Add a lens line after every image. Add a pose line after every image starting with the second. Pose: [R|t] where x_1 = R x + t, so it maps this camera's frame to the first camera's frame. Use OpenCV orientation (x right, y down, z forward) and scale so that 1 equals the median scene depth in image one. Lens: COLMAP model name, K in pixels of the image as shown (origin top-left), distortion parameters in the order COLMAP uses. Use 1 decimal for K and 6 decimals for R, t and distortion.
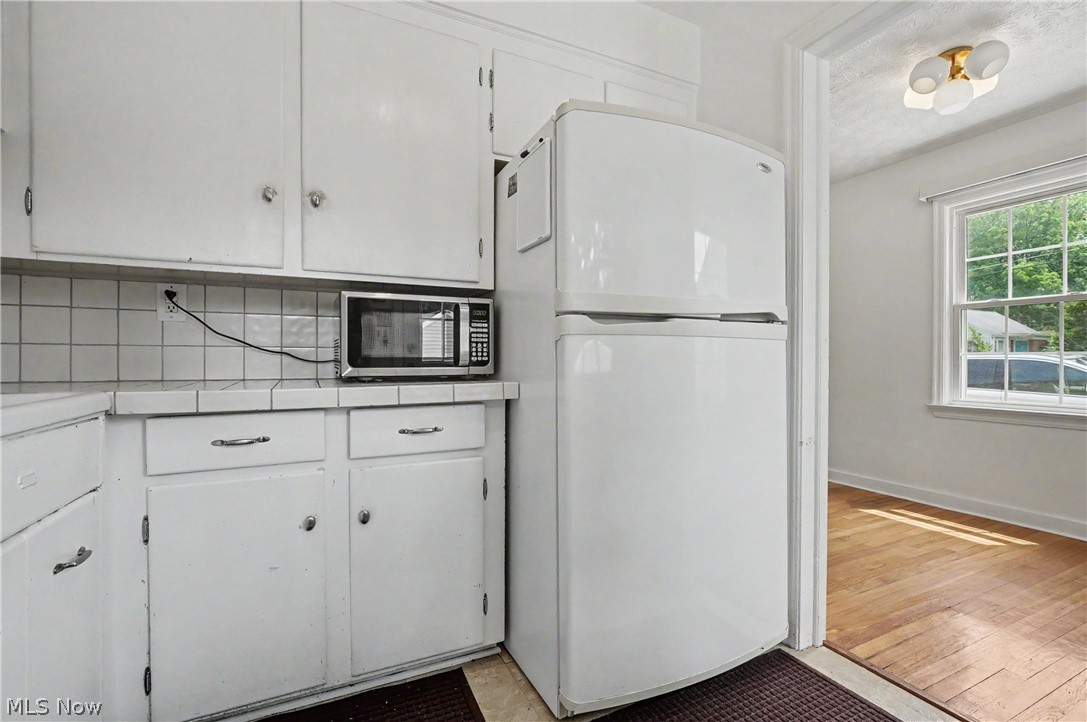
lens RADIAL K [[501.3, 0, 549.7], [0, 501.3, 362.0], [0, 0, 1]] dist [-0.013267, 0.004525]
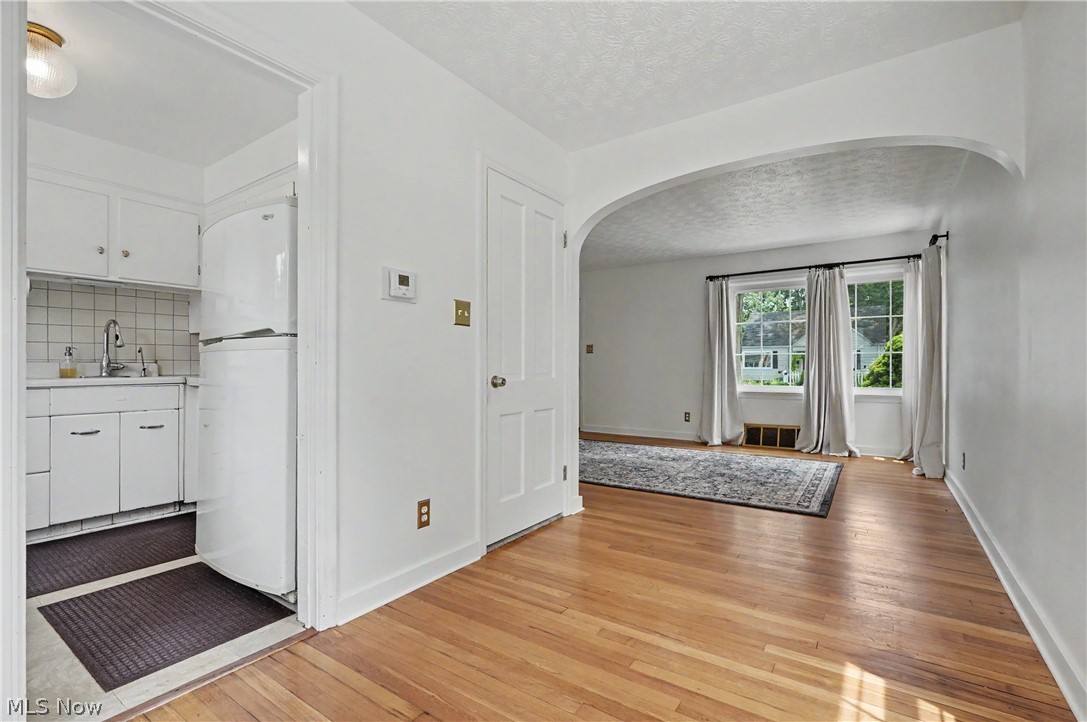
lens RADIAL K [[501.3, 0, 542.6], [0, 501.3, 360.4], [0, 0, 1]] dist [-0.013267, 0.004525]
pose [[0.469030, -0.010465, -0.883120, 1.766875], [0.001248, 0.999937, -0.011186, -0.000913], [0.883182, 0.004145, 0.469013, 0.949967]]
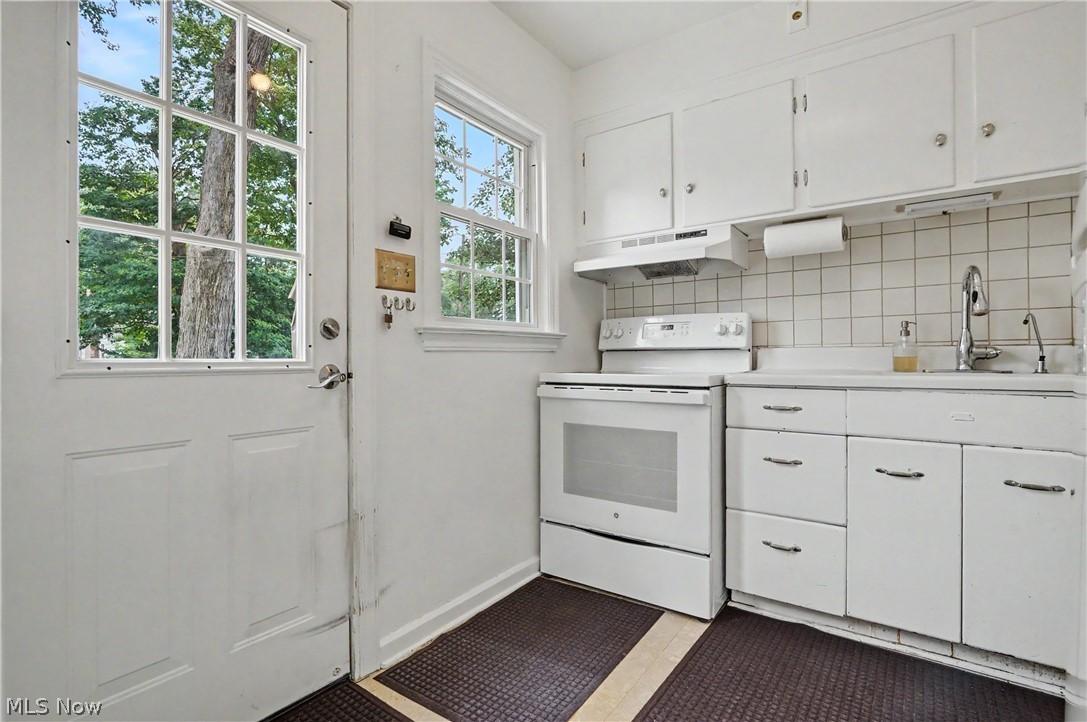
lens RADIAL K [[517.8, 0, 548.5], [0, 517.8, 357.5], [0, 0, 1]] dist [-0.009150, 0.000360]
pose [[-0.879710, 0.006203, -0.475470, 0.662418], [0.004480, 0.999979, 0.004757, -0.000455], [0.475489, 0.002054, -0.879719, 0.907586]]
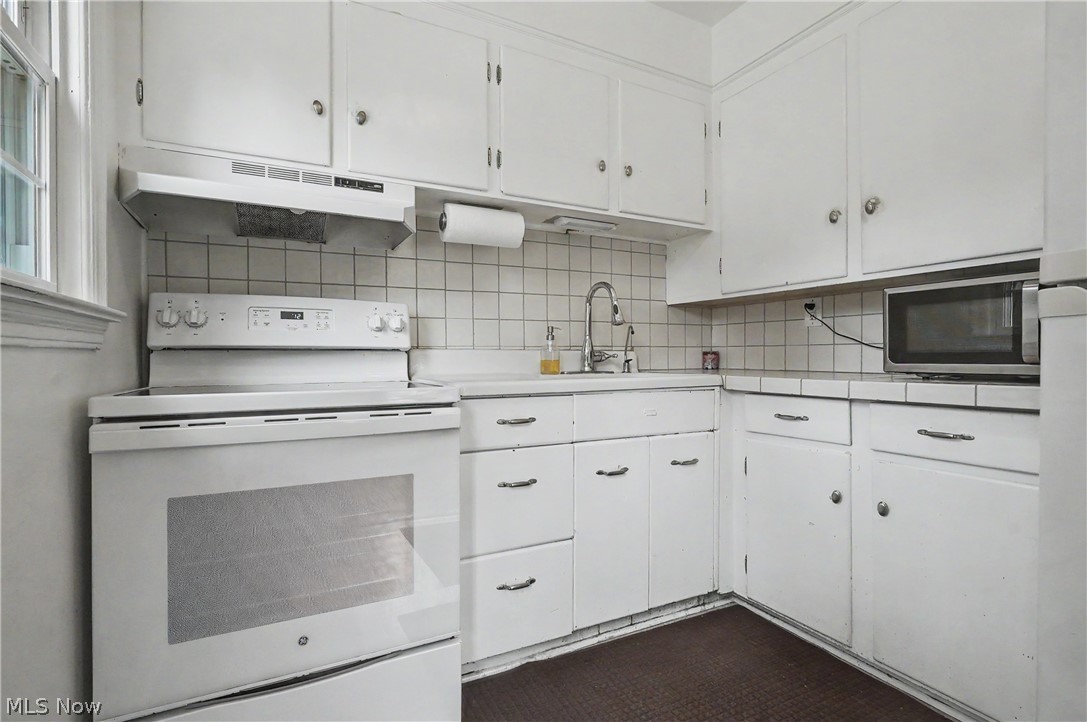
lens RADIAL K [[517.8, 0, 537.9], [0, 517.8, 359.4], [0, 0, 1]] dist [-0.009150, 0.000360]
pose [[0.014064, 0.005069, -0.999888, 0.637250], [-0.000520, 0.999987, 0.005062, -0.000742], [0.999901, 0.000449, 0.014067, 0.266258]]
